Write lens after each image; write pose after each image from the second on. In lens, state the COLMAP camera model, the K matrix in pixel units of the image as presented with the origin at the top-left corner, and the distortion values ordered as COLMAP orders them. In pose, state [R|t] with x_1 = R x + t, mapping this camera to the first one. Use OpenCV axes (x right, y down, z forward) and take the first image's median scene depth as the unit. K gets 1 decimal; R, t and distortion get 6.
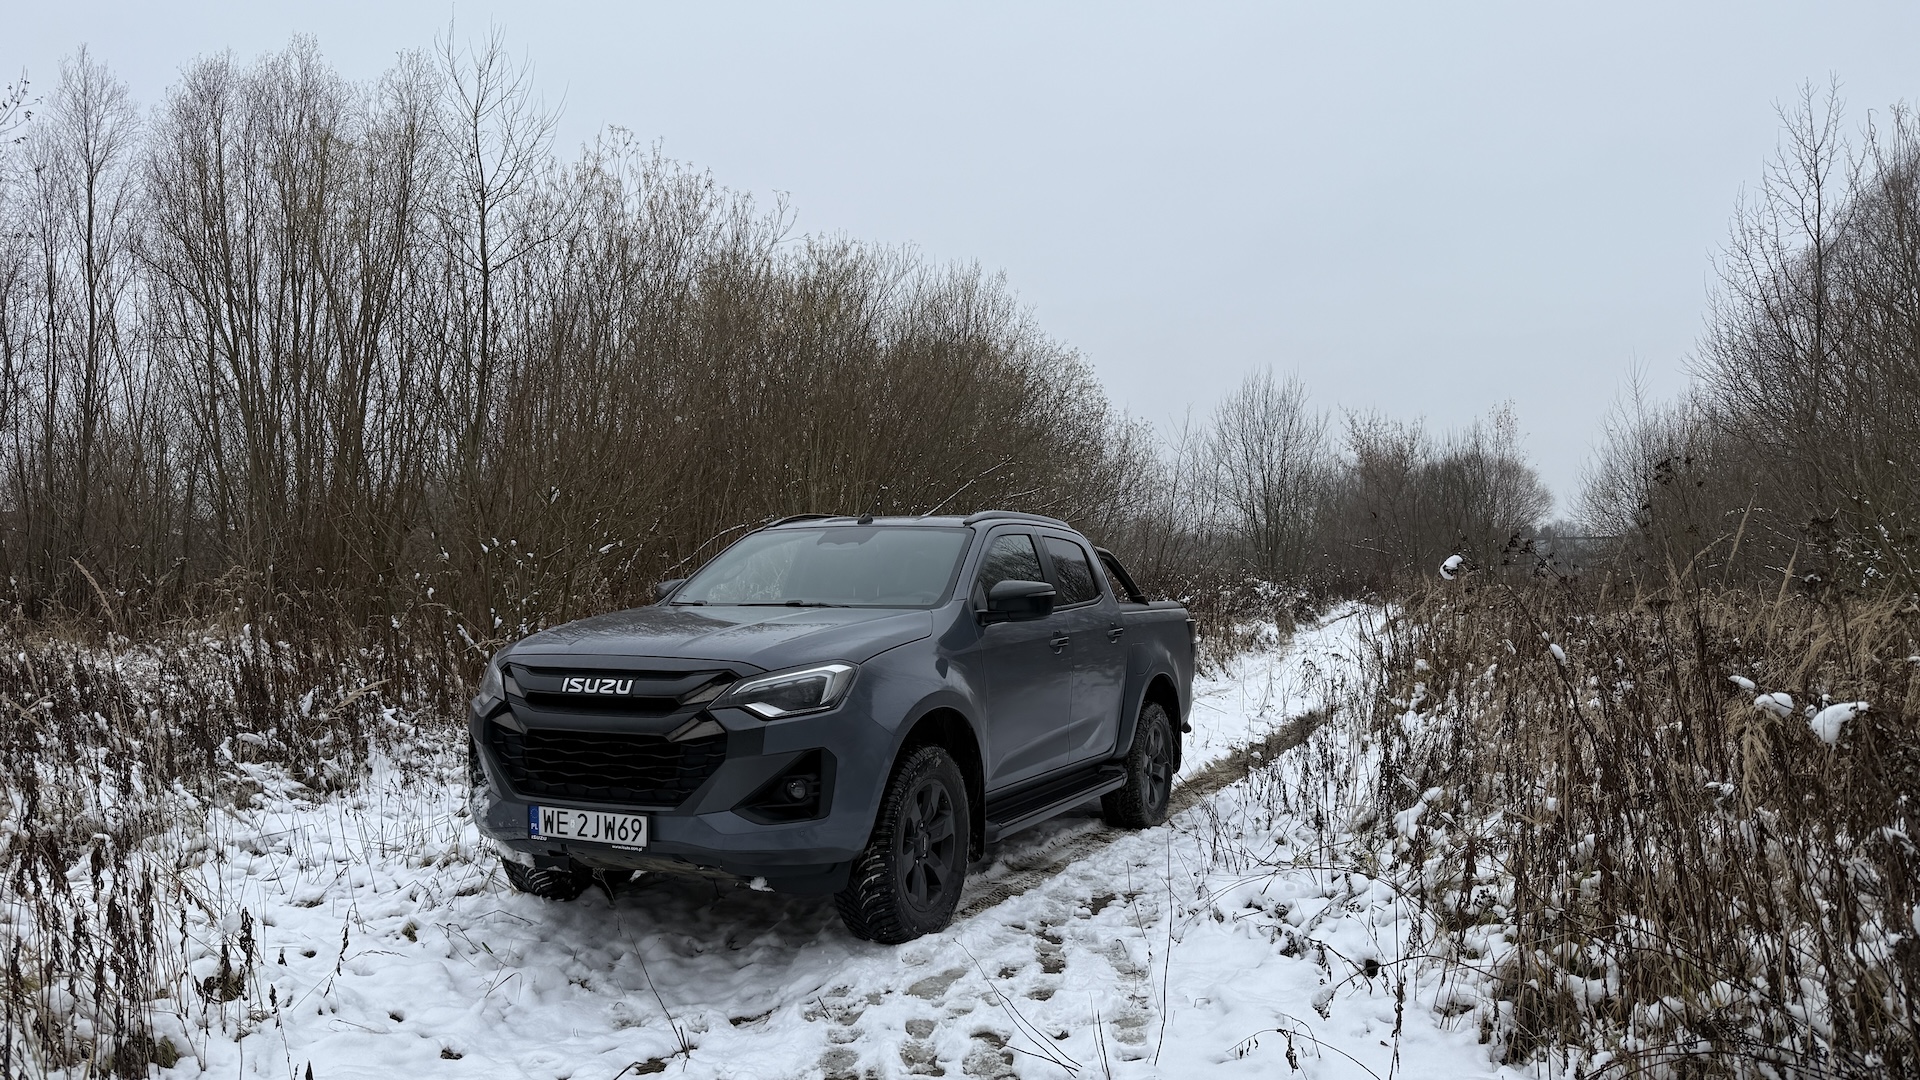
lens RADIAL K [[1348.4, 0, 947.6], [0, 1348.4, 538.6], [0, 0, 1]] dist [0.114550, -0.216603]
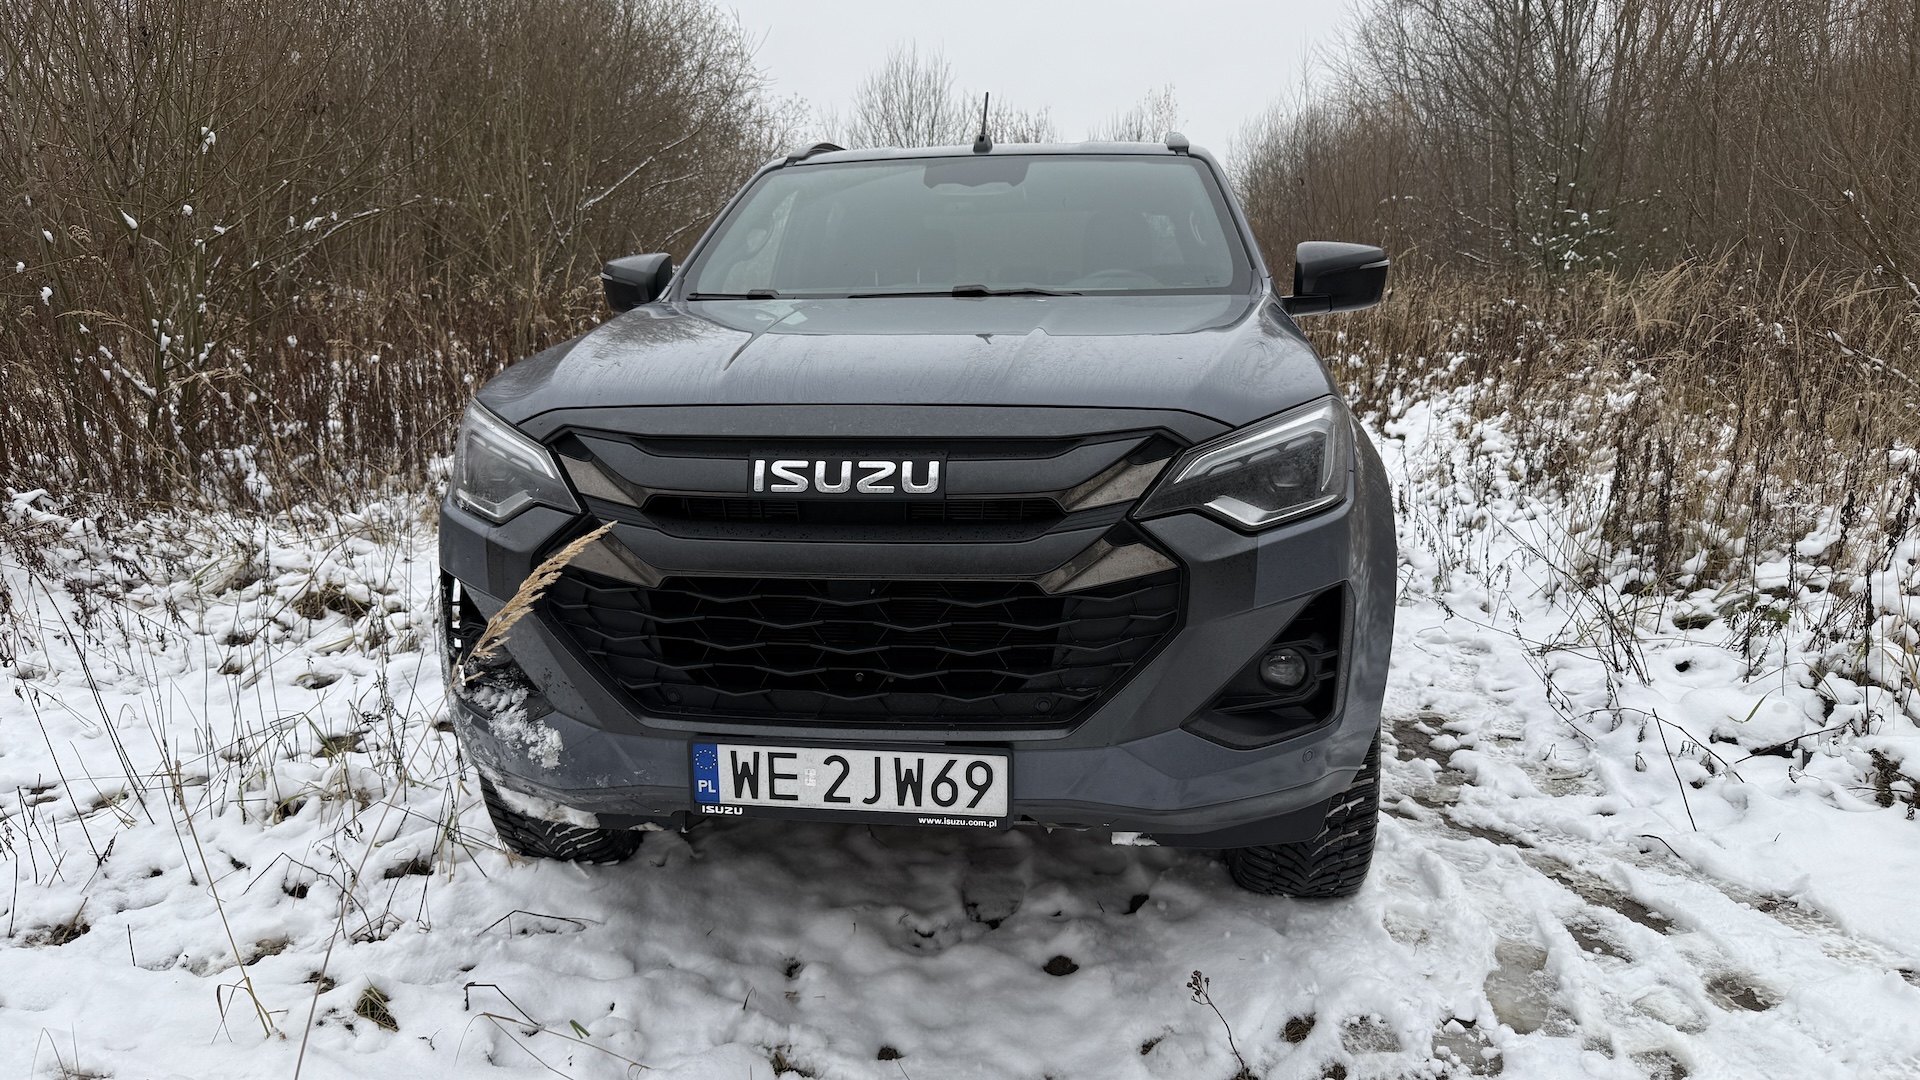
lens RADIAL K [[1340.5, 0, 957.4], [0, 1340.5, 560.4], [0, 0, 1]] dist [0.125615, -0.212358]
pose [[0.951640, -0.072692, 0.298493, -0.357441], [0.001974, 0.973031, 0.230668, 0.035107], [-0.307210, -0.218923, 0.926118, 0.584356]]
